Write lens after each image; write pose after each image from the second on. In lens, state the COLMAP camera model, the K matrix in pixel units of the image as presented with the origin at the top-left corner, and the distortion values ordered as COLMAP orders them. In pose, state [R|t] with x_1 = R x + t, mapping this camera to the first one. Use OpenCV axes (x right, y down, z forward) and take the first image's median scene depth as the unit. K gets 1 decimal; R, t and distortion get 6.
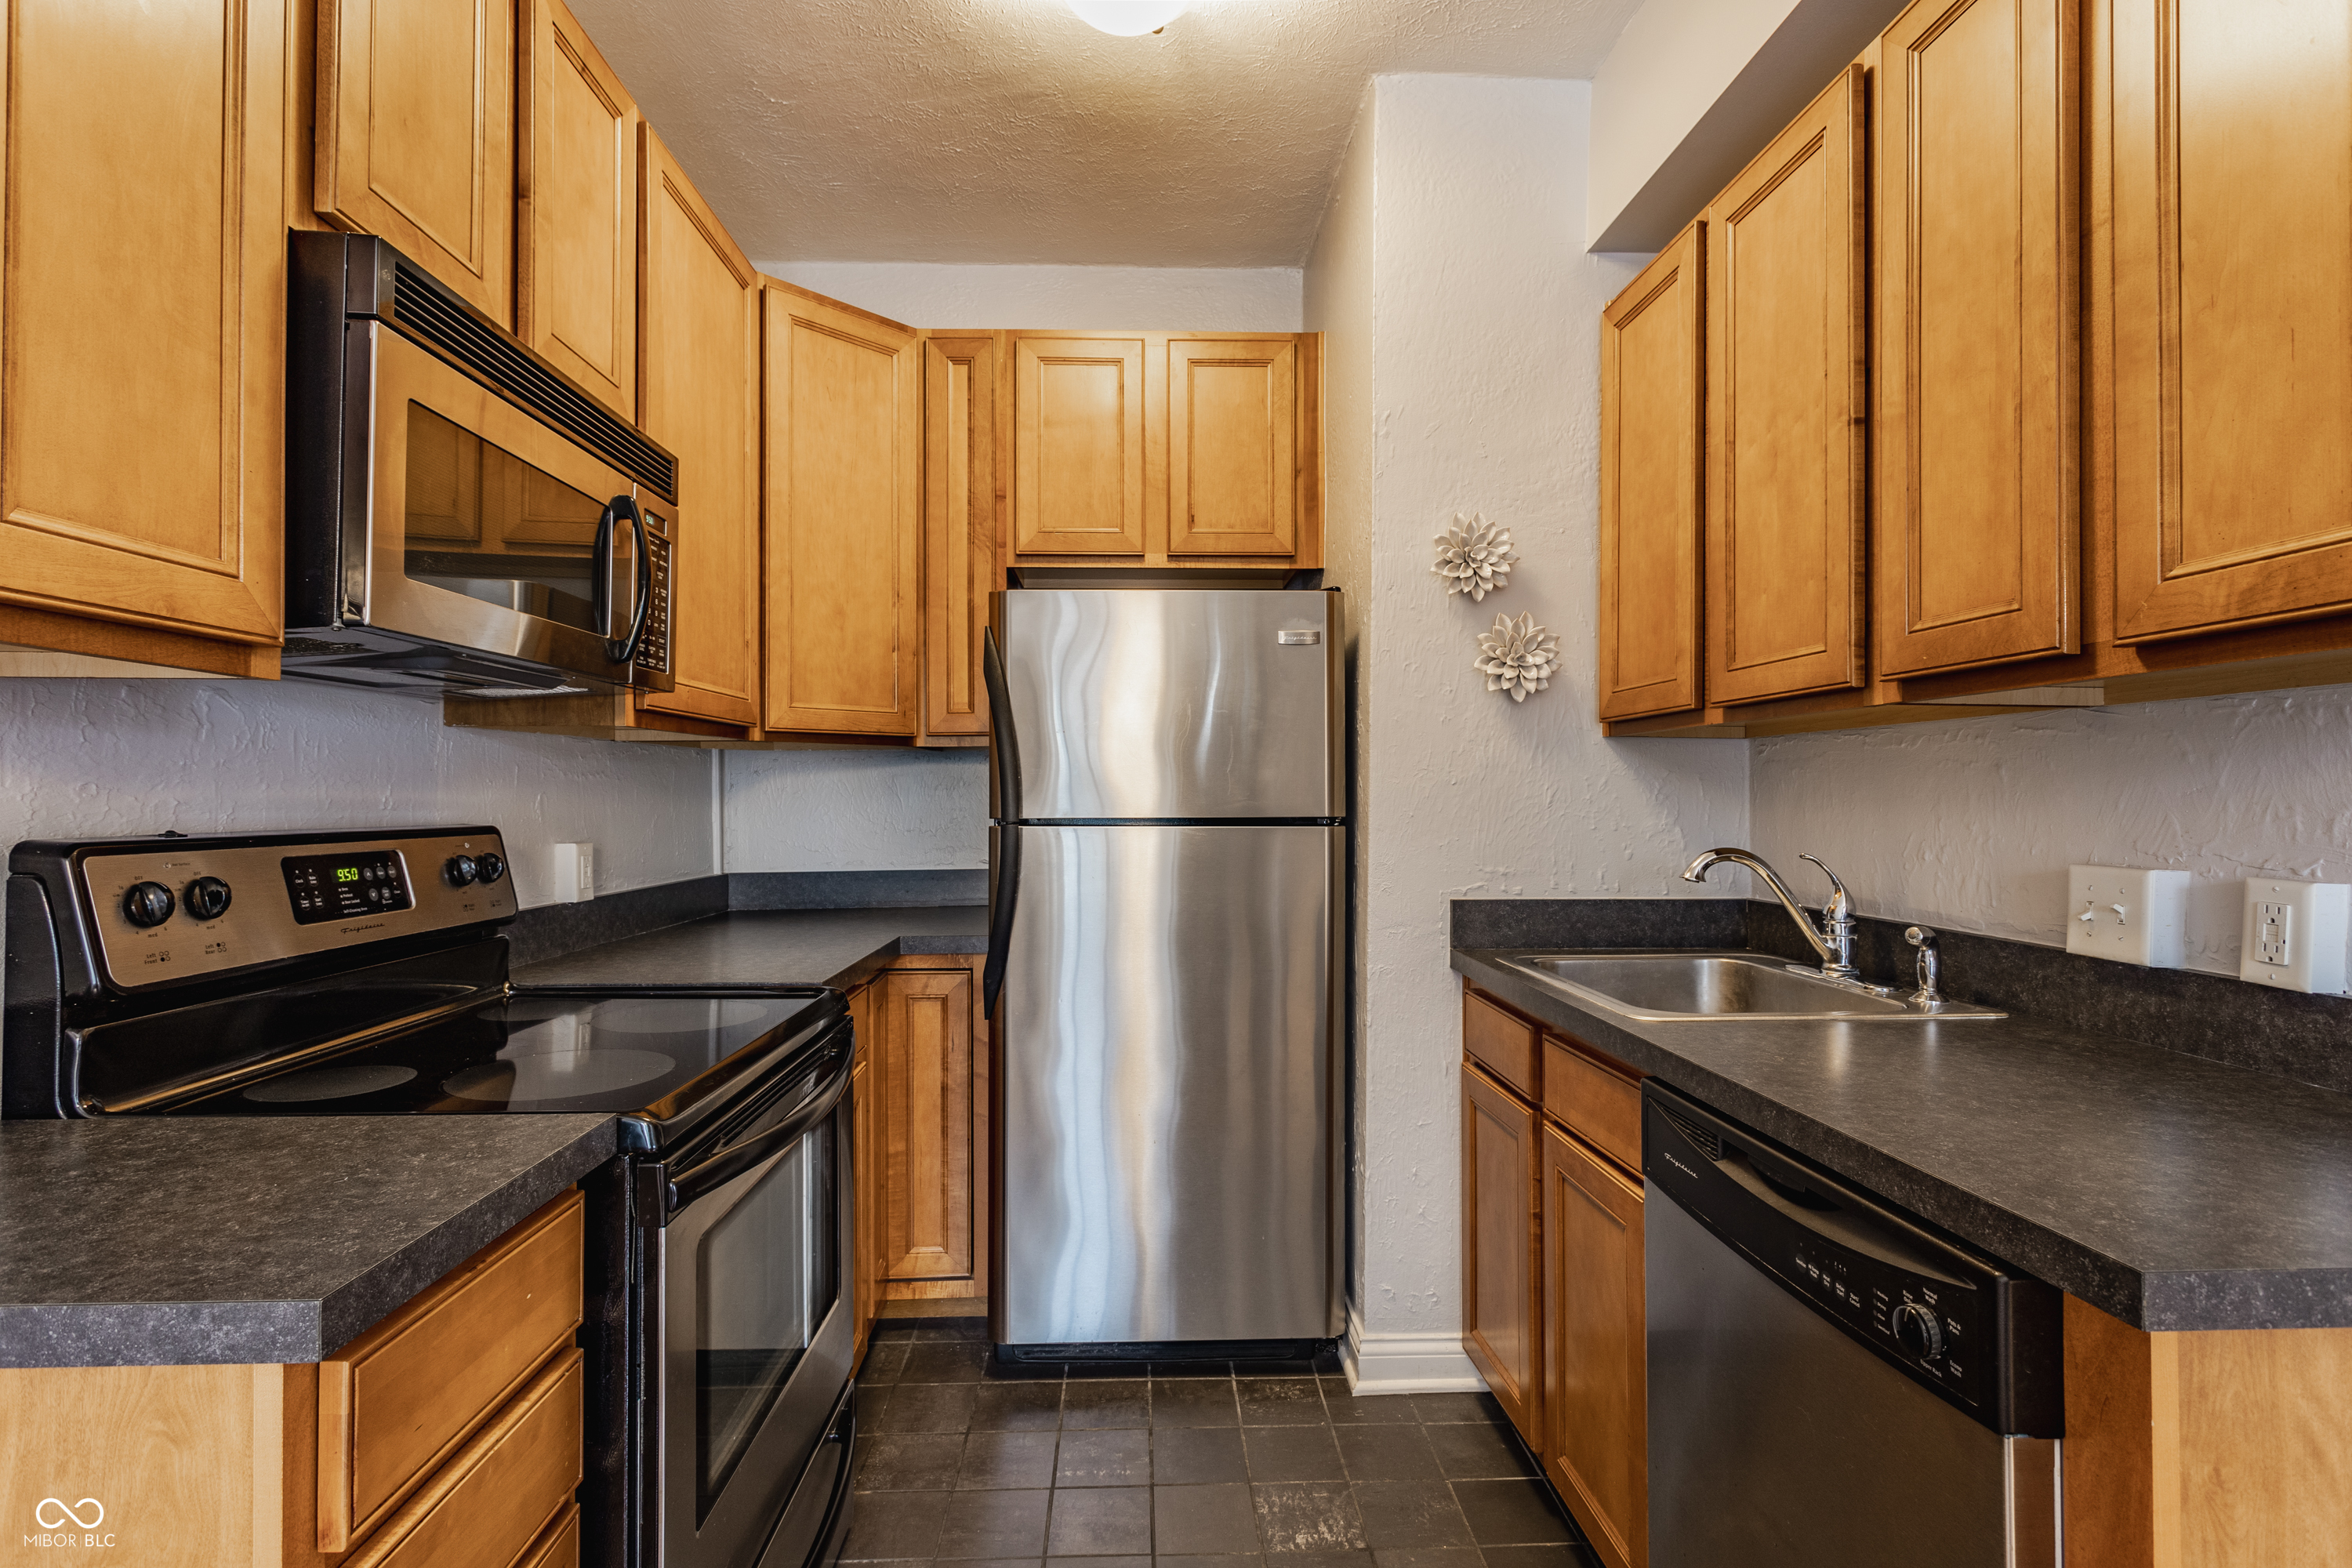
lens RADIAL K [[1106.5, 0, 1171.6], [0, 1106.5, 779.3], [0, 0, 1]] dist [-0.000821, 0.002612]
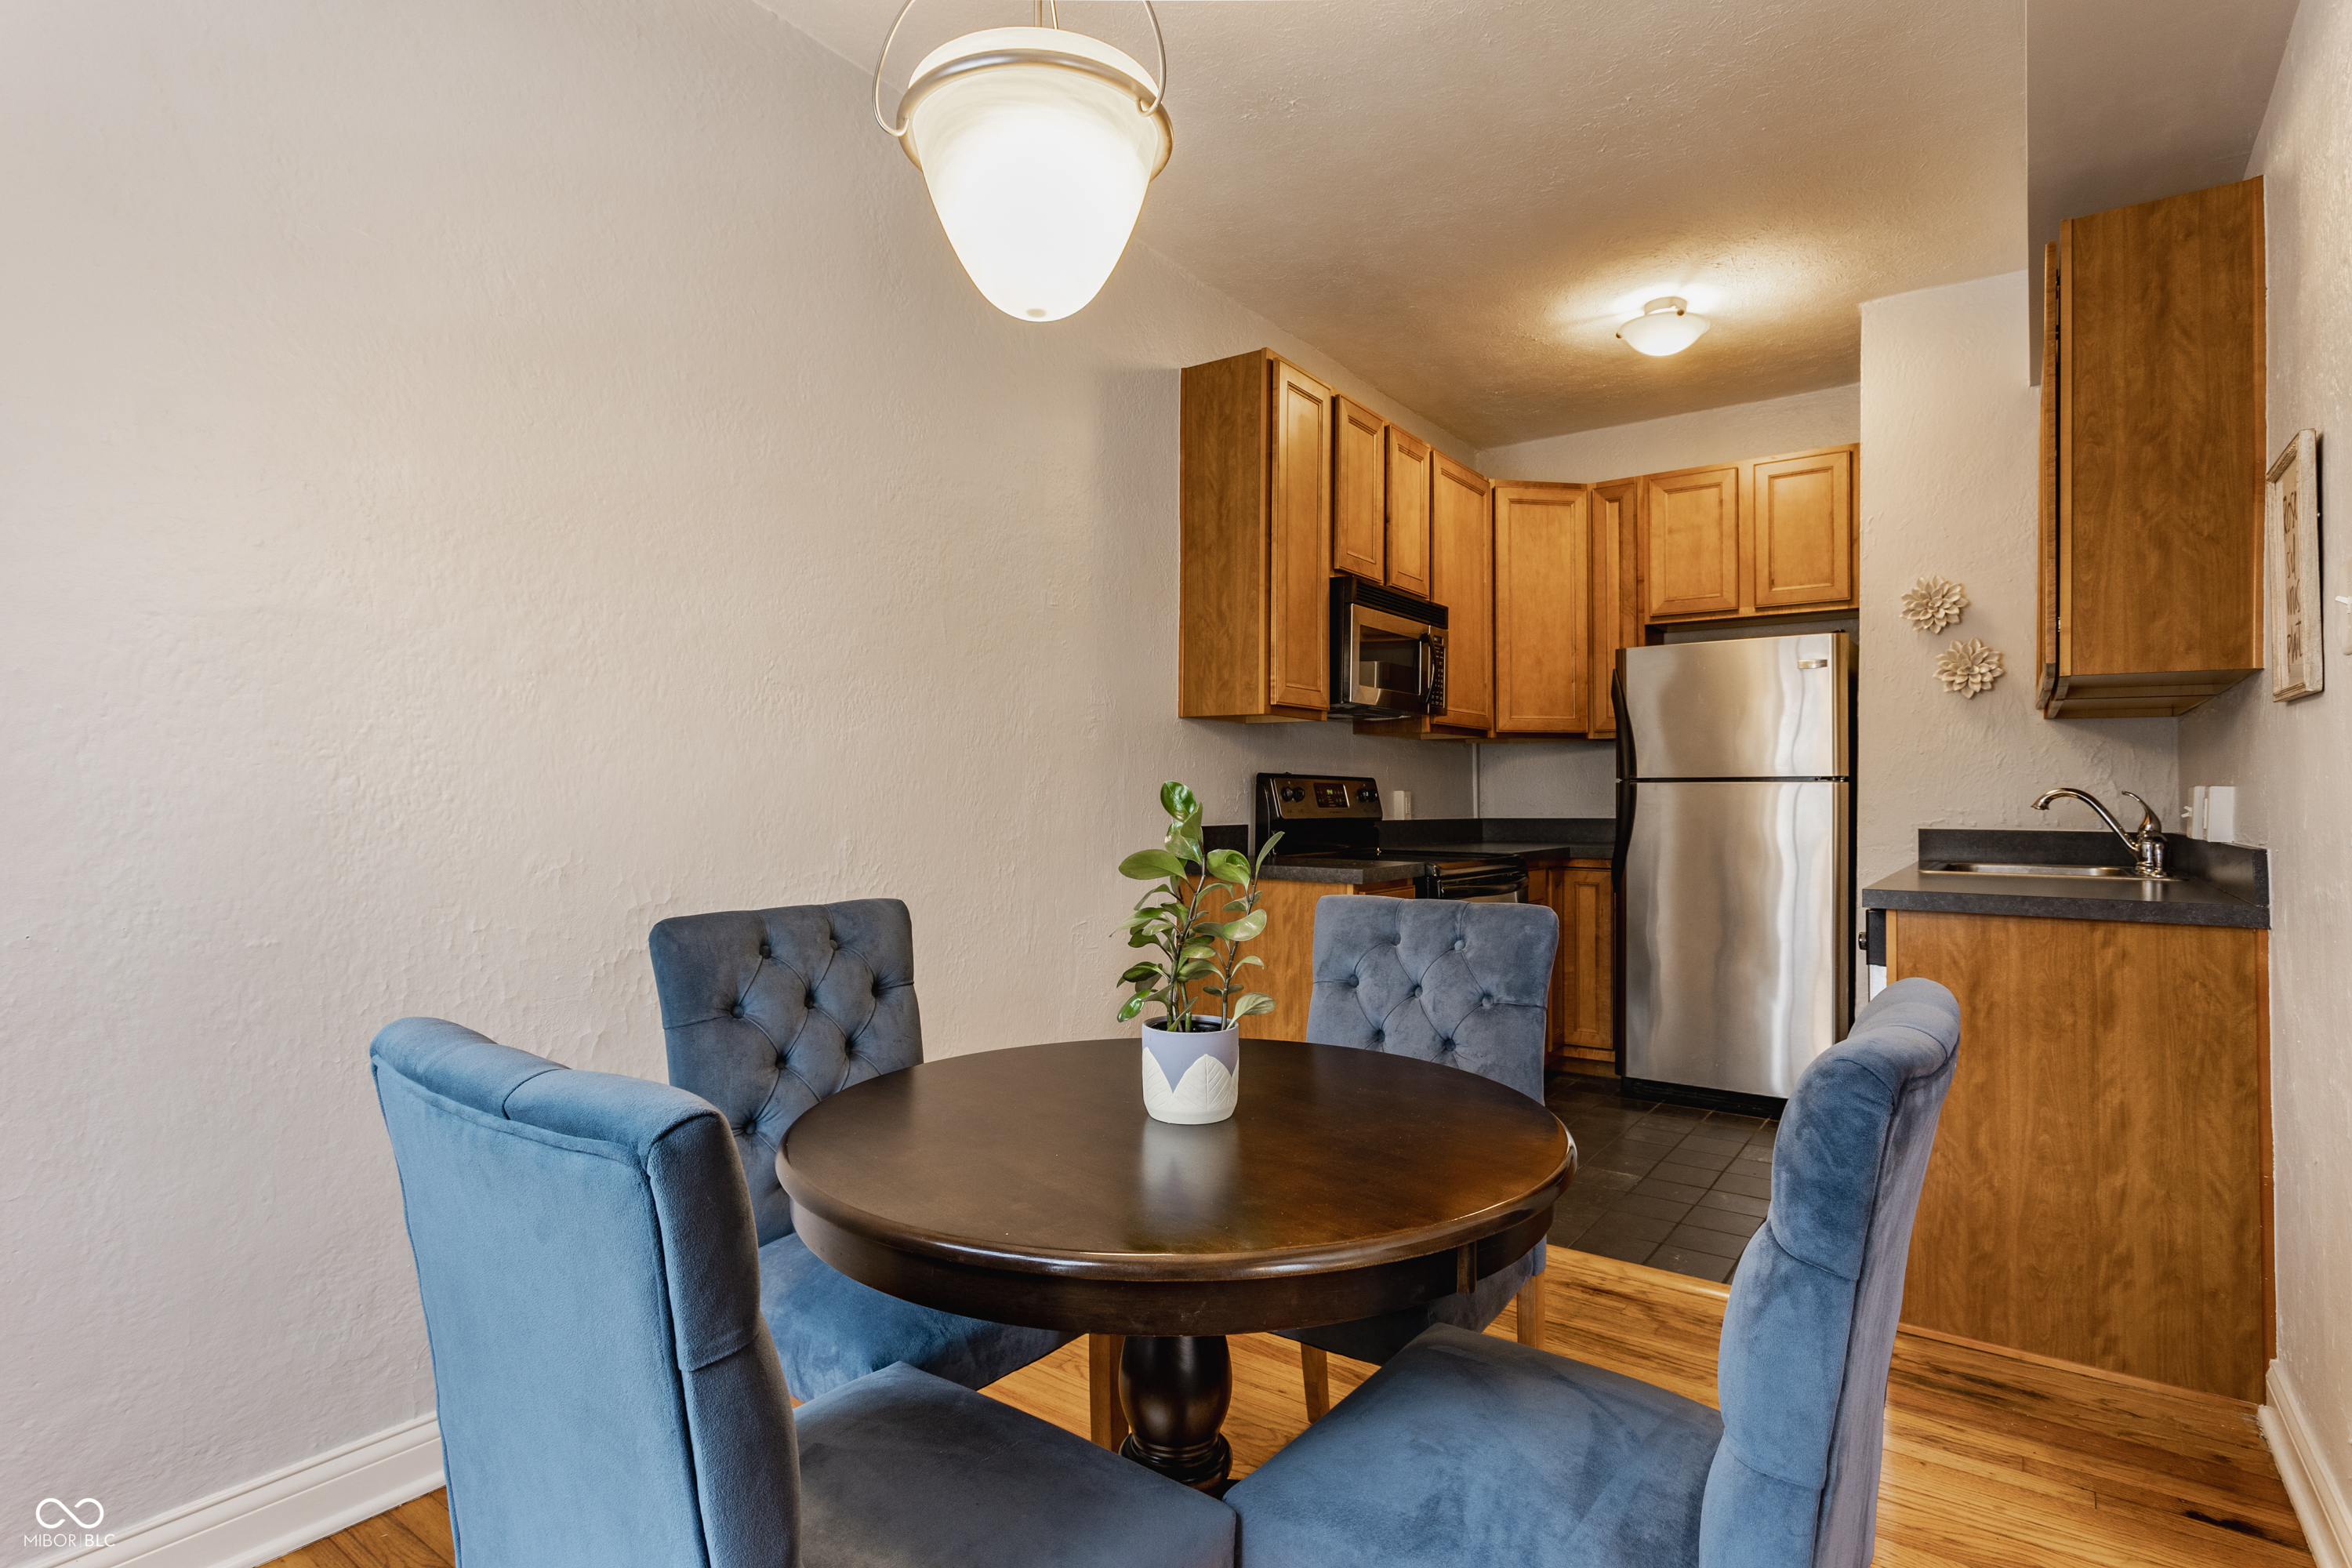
lens RADIAL K [[1213.8, 0, 1153.9], [0, 1213.8, 776.5], [0, 0, 1]] dist [-0.009126, 0.005441]
pose [[0.778254, -0.007030, -0.627911, 0.517501], [0.003944, 0.999972, -0.006308, 0.046087], [0.627938, 0.002433, 0.778260, -1.051068]]
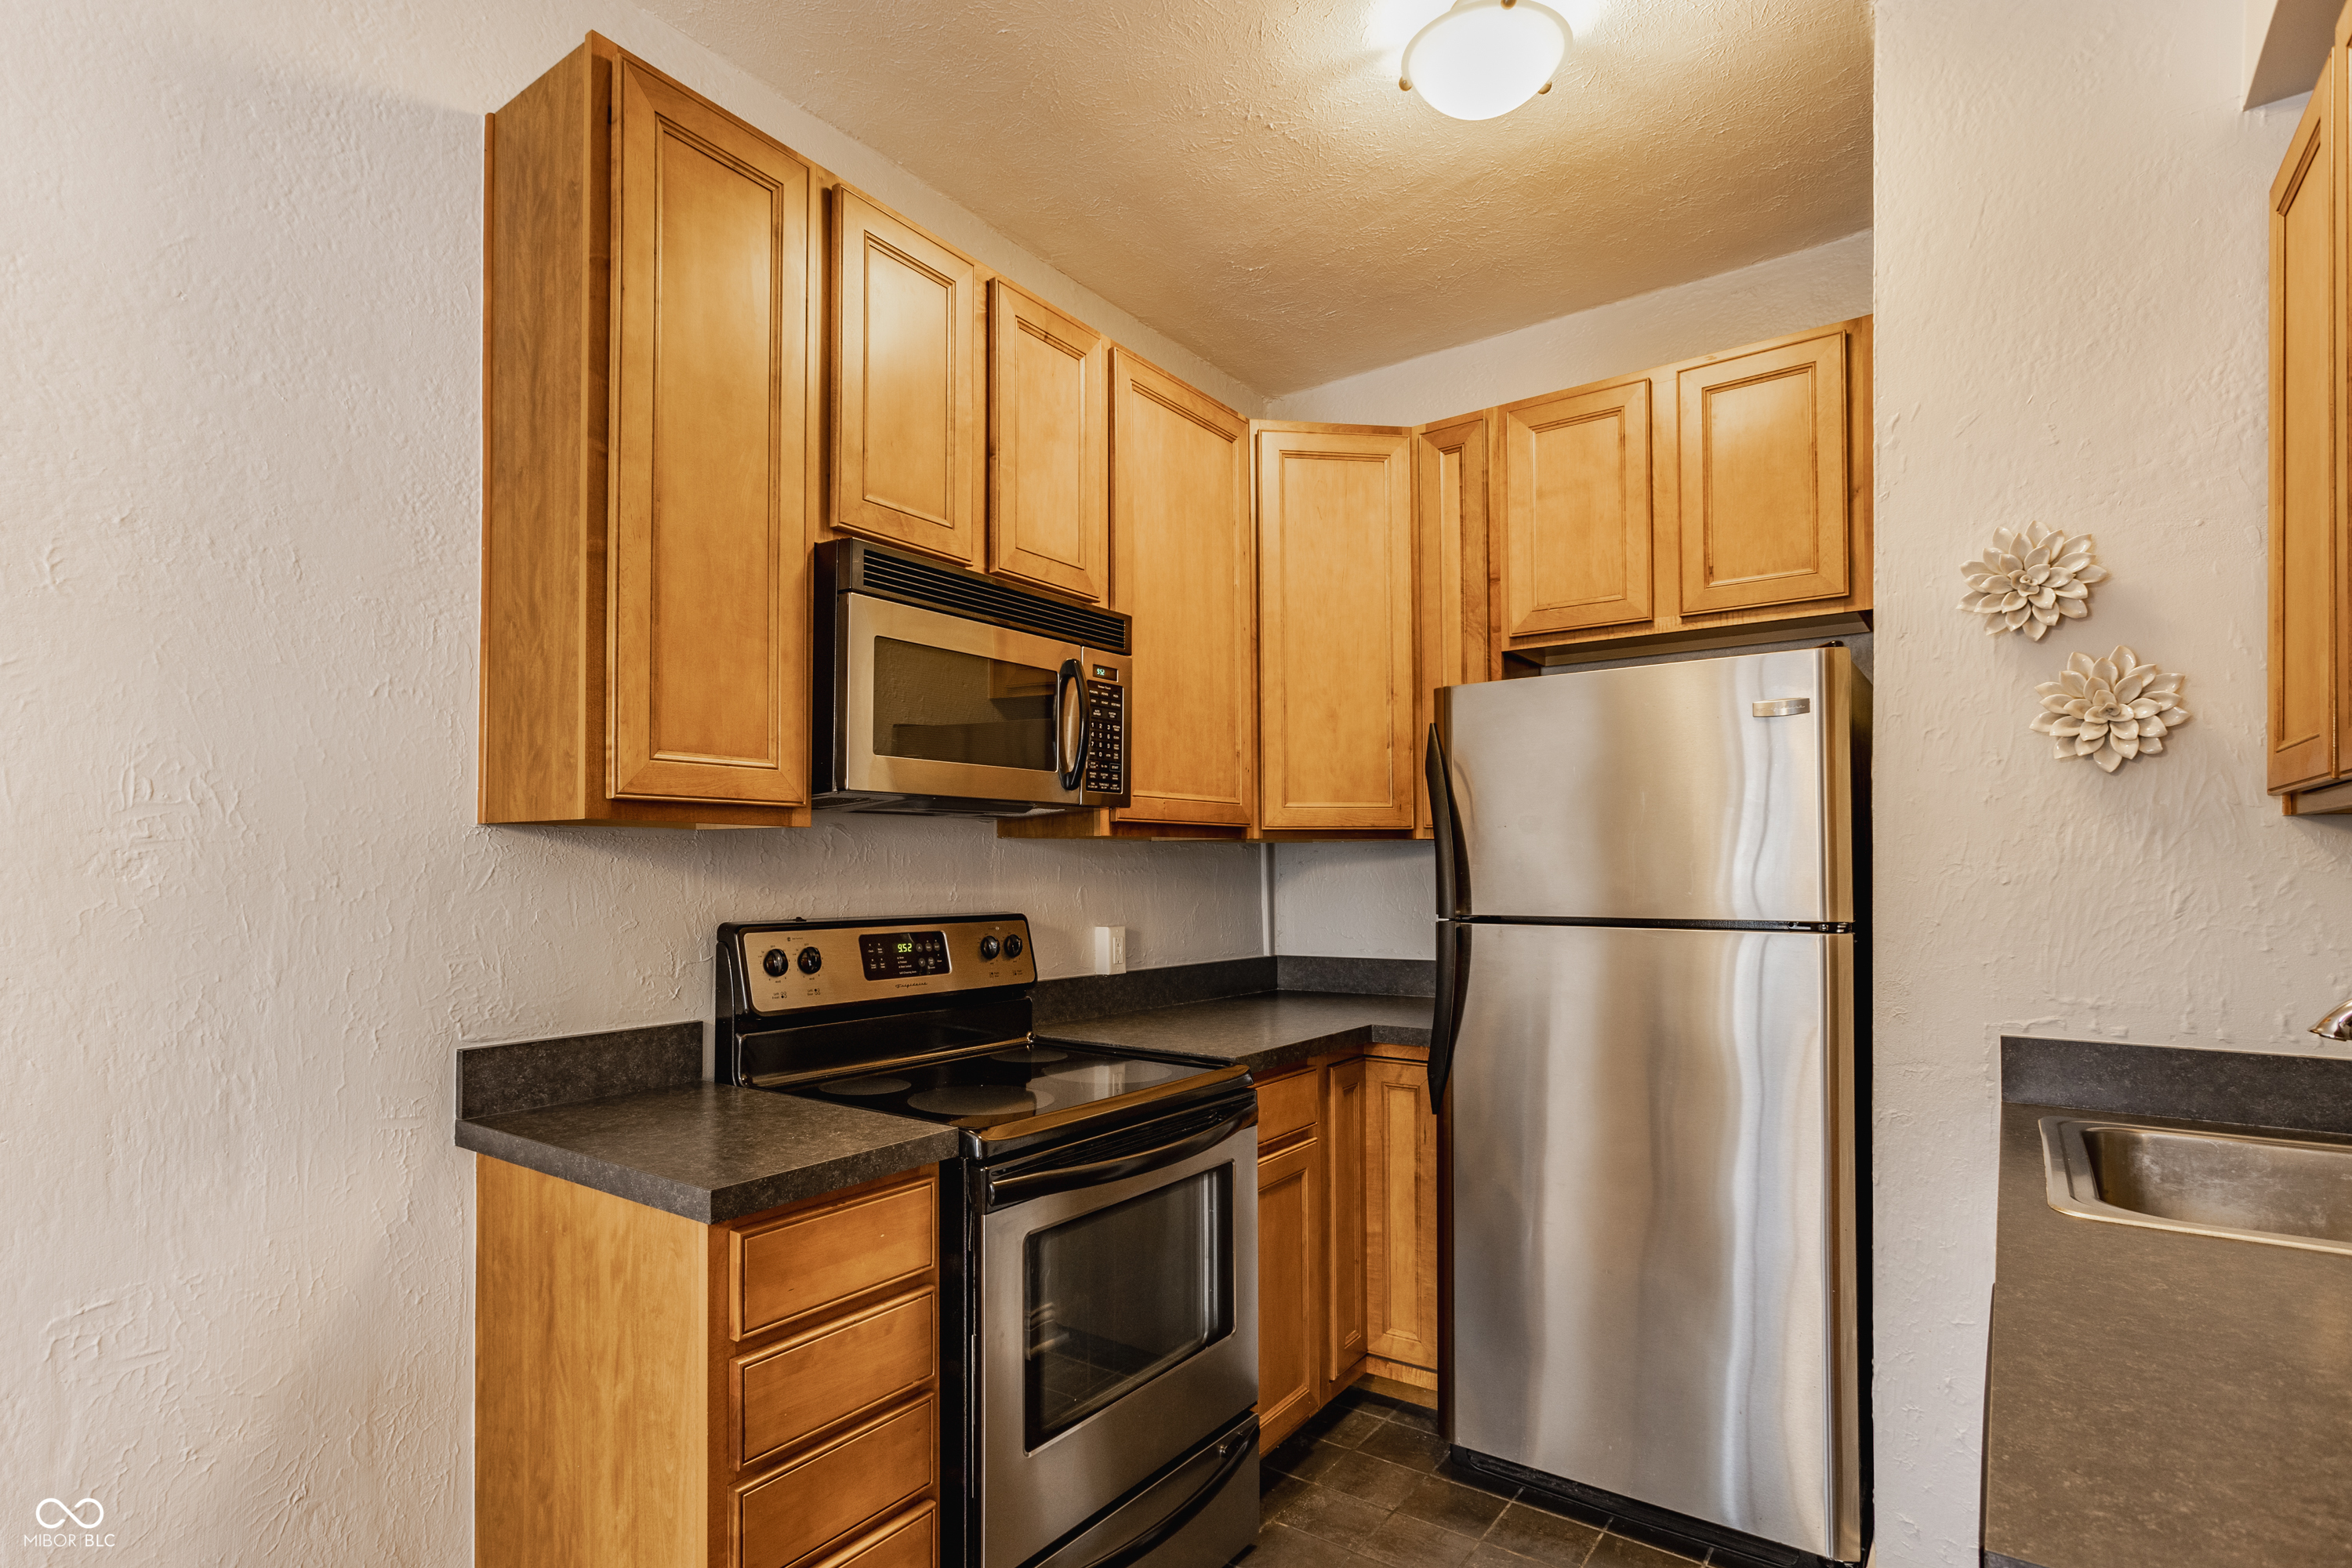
lens RADIAL K [[1200.5, 0, 1114.2], [0, 1200.5, 840.9], [0, 0, 1]] dist [0.004474, 0.002739]
pose [[0.769377, -0.015262, -0.638612, 0.337195], [0.010617, 0.999882, -0.011105, -0.023998], [0.638707, 0.001764, 0.769448, -0.029388]]
